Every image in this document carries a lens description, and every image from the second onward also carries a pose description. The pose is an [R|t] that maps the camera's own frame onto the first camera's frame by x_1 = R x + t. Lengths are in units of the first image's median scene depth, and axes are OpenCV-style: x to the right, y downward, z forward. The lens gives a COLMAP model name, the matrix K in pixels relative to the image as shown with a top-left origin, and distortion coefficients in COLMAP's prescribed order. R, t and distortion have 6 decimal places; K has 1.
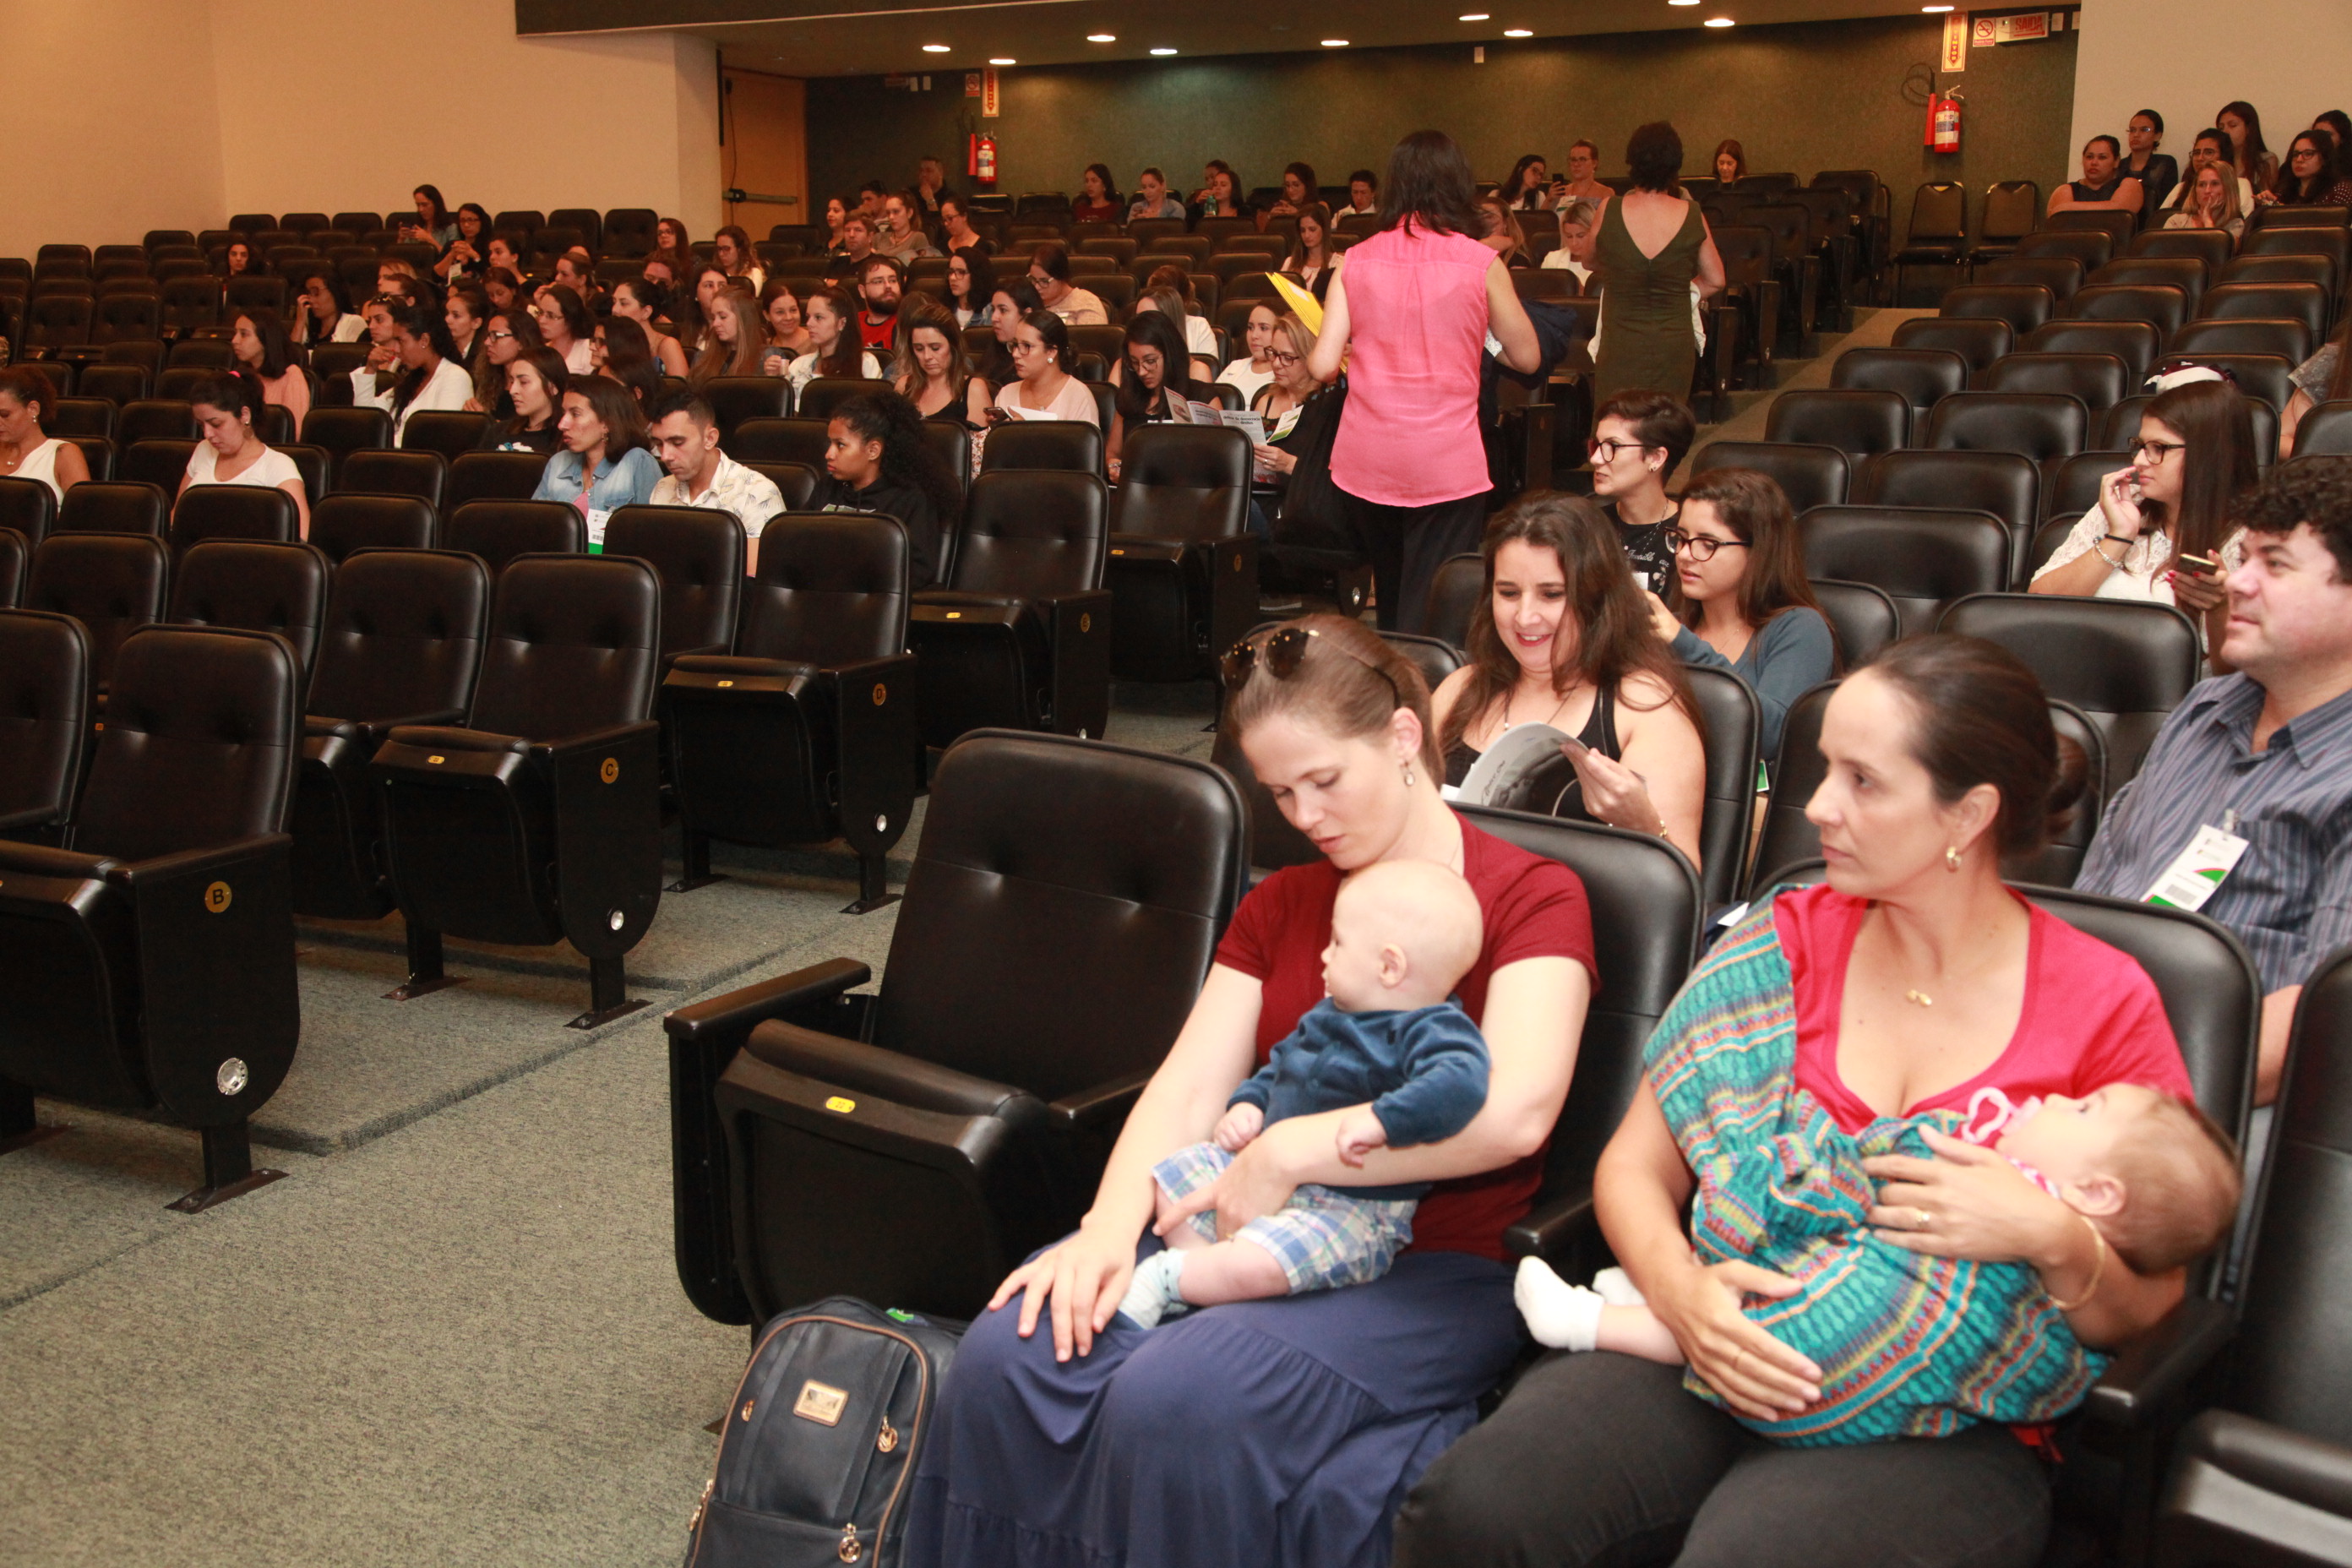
lens RADIAL K [[2281.4, 0, 1176.0], [0, 2281.4, 784.0], [0, 0, 1]] dist [0.062140, 0.009958]
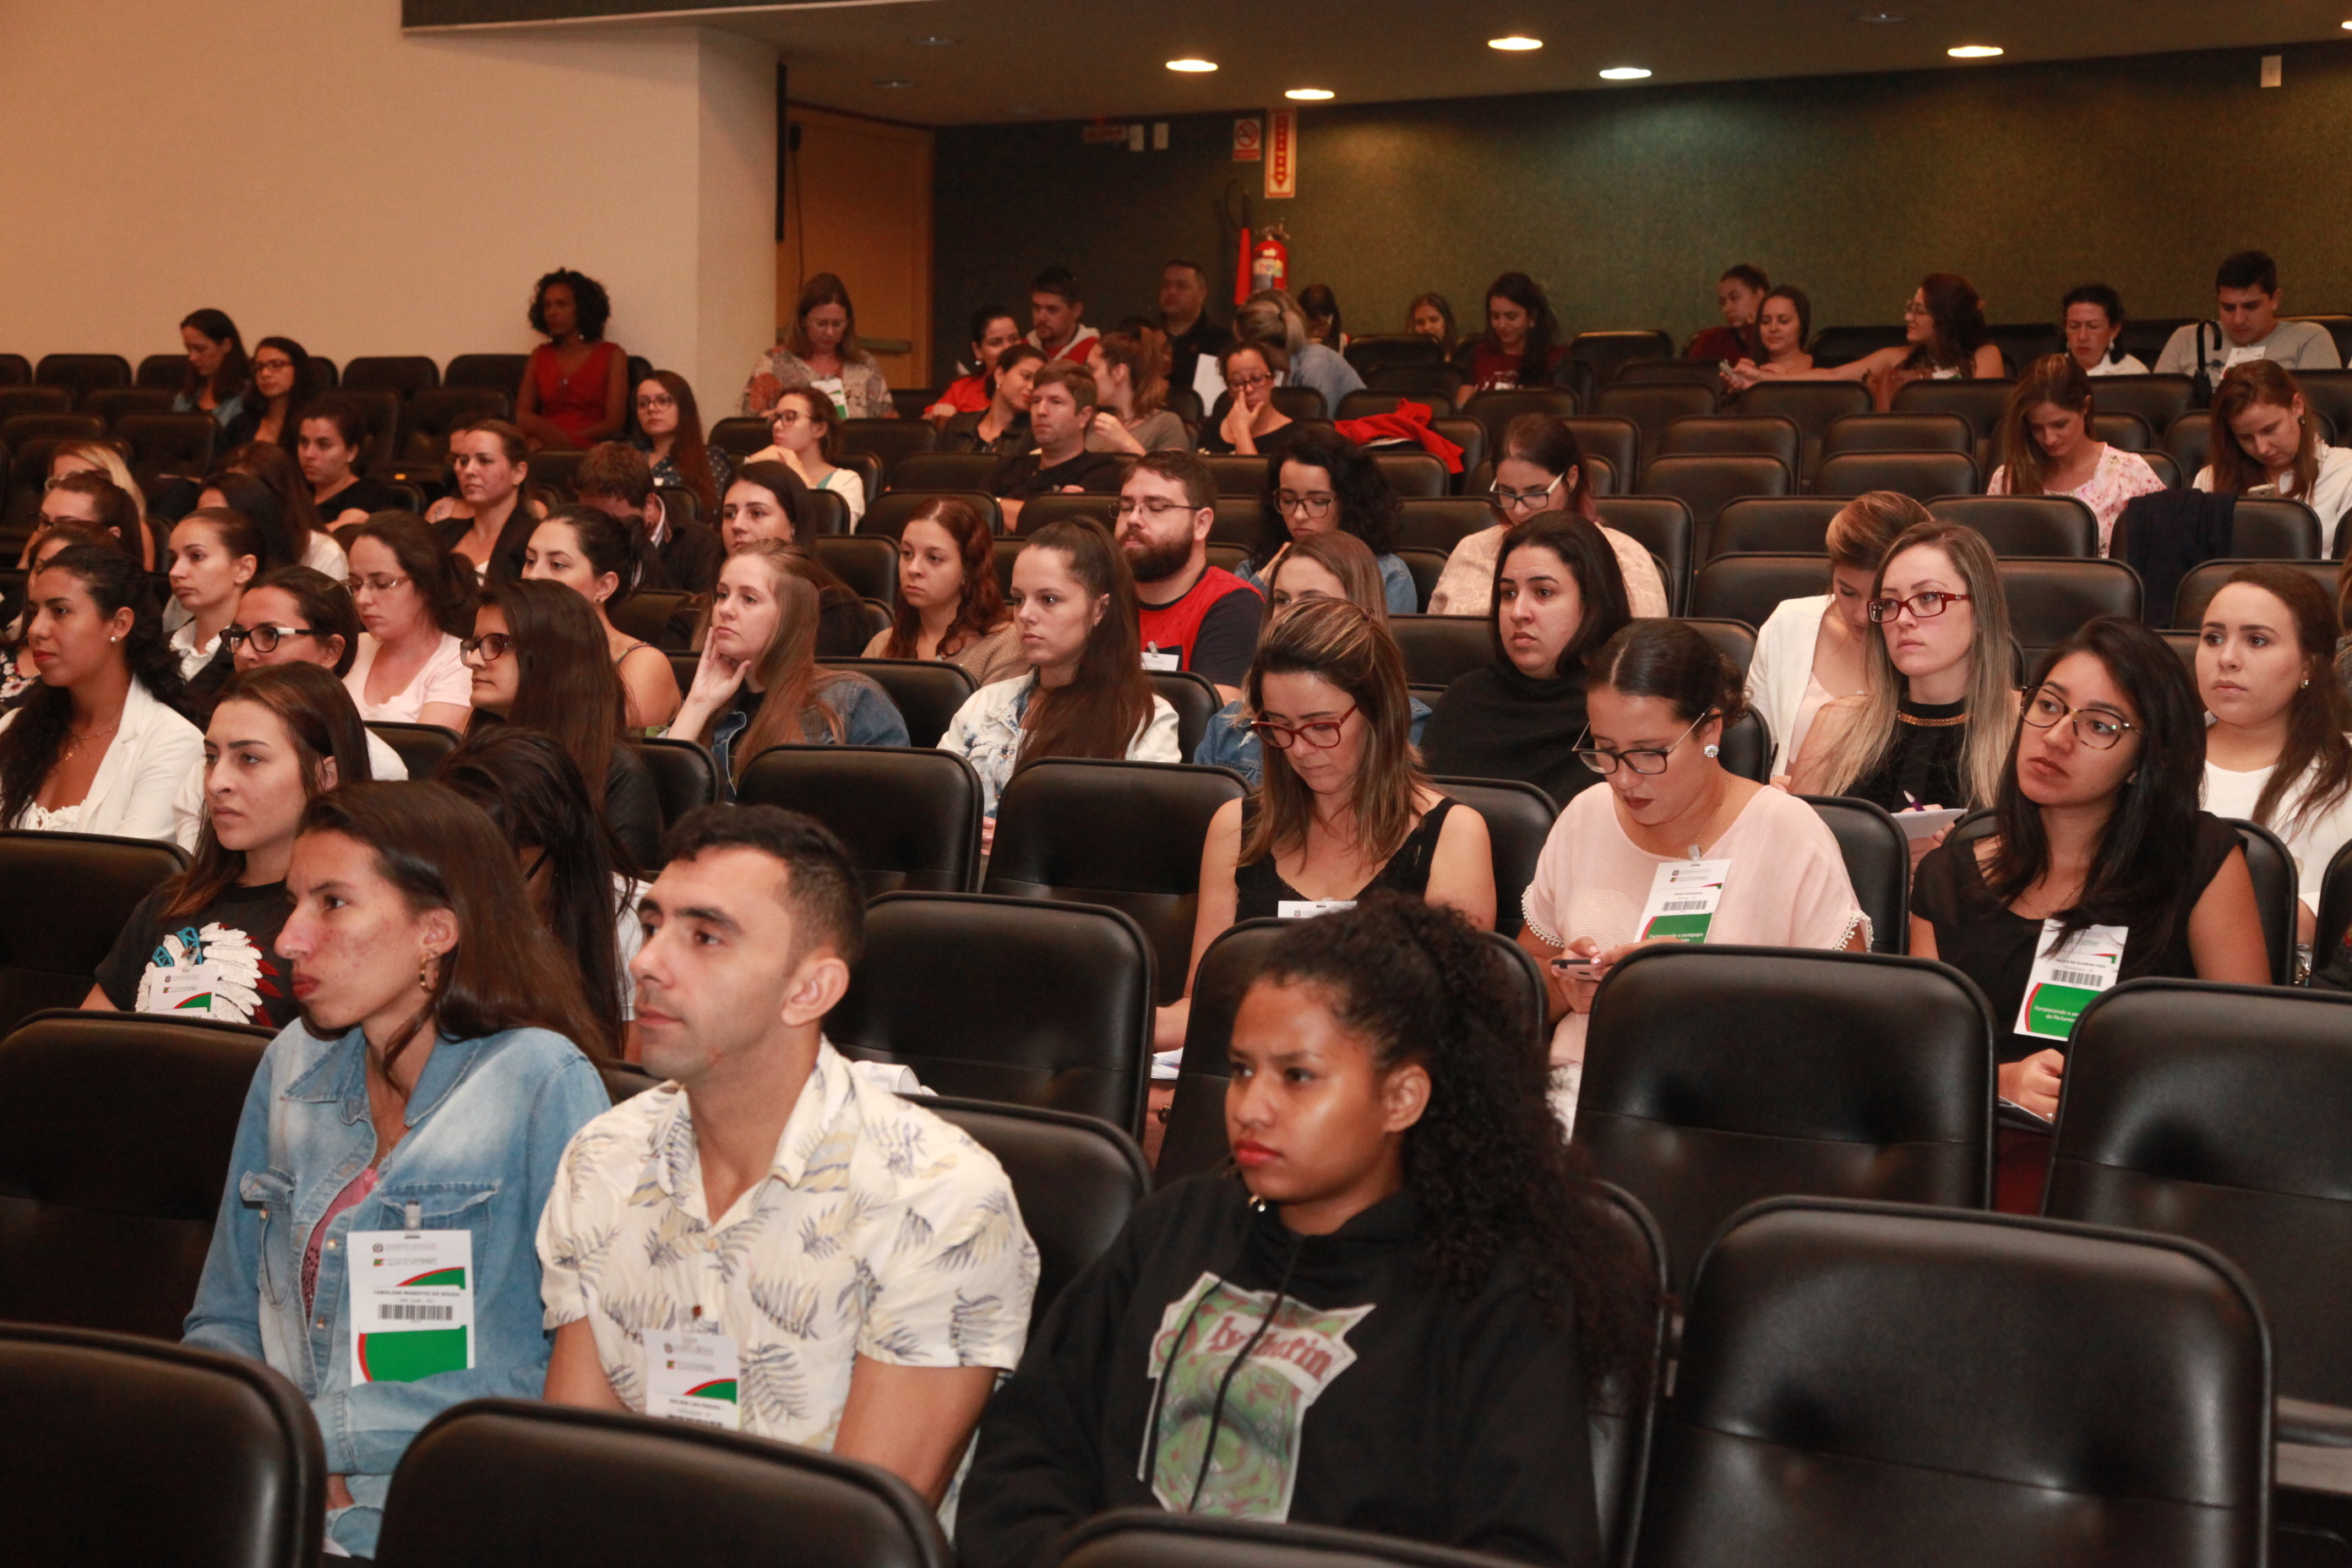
lens RADIAL K [[3295.4, 0, 1176.0], [0, 3295.4, 784.0], [0, 0, 1]] dist [0.176431, 0.031360]
pose [[0.998006, 0.020917, -0.059556, -0.060099], [-0.028326, 0.991574, -0.126404, -0.061622], [0.056410, 0.127839, 0.990189, 0.271388]]
